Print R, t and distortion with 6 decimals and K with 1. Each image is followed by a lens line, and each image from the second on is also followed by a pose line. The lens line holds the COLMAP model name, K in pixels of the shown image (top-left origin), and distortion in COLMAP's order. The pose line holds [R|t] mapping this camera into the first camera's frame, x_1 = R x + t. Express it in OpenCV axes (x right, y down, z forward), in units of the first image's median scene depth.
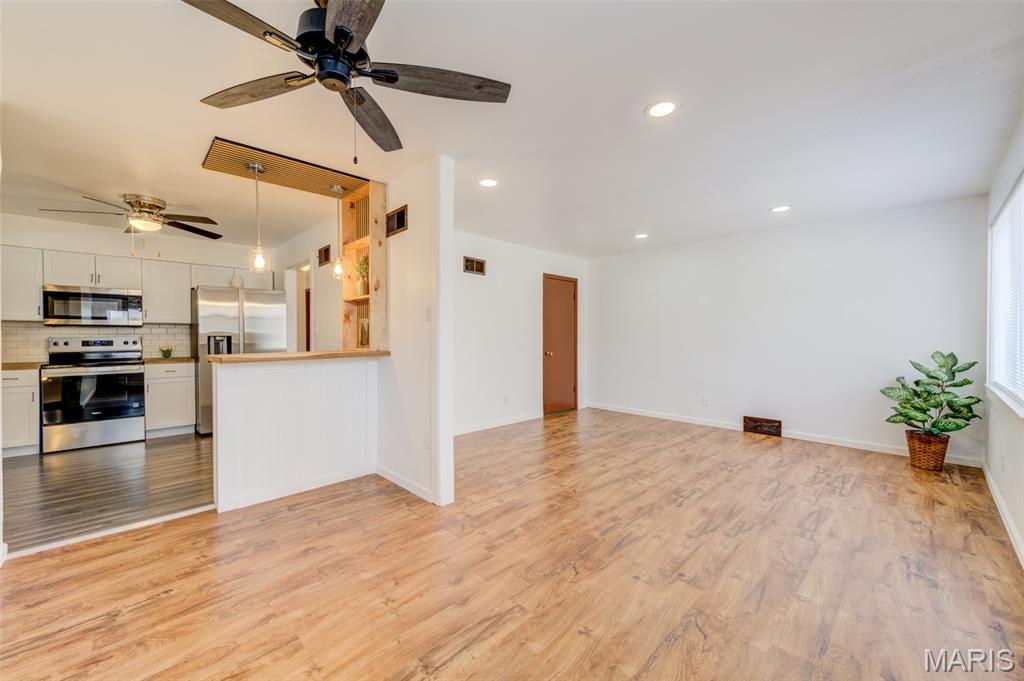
lens RADIAL K [[398.9, 0, 512.0], [0, 398.9, 340.5], [0, 0, 1]] dist [0.000969, -0.000196]
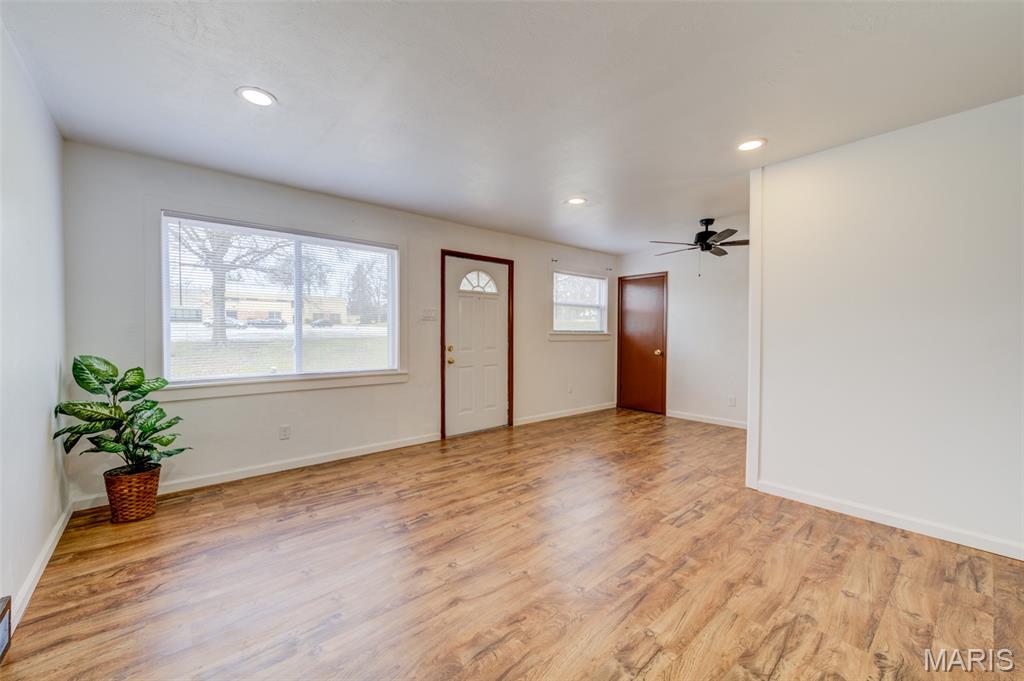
lens RADIAL K [[398.9, 0, 512.0], [0, 398.9, 340.5], [0, 0, 1]] dist [0.000969, -0.000196]
pose [[-0.997806, -0.003202, 0.066124, 0.401144], [-0.001098, 0.999492, 0.031838, -0.022070], [-0.066192, 0.031696, -0.997303, 2.048735]]
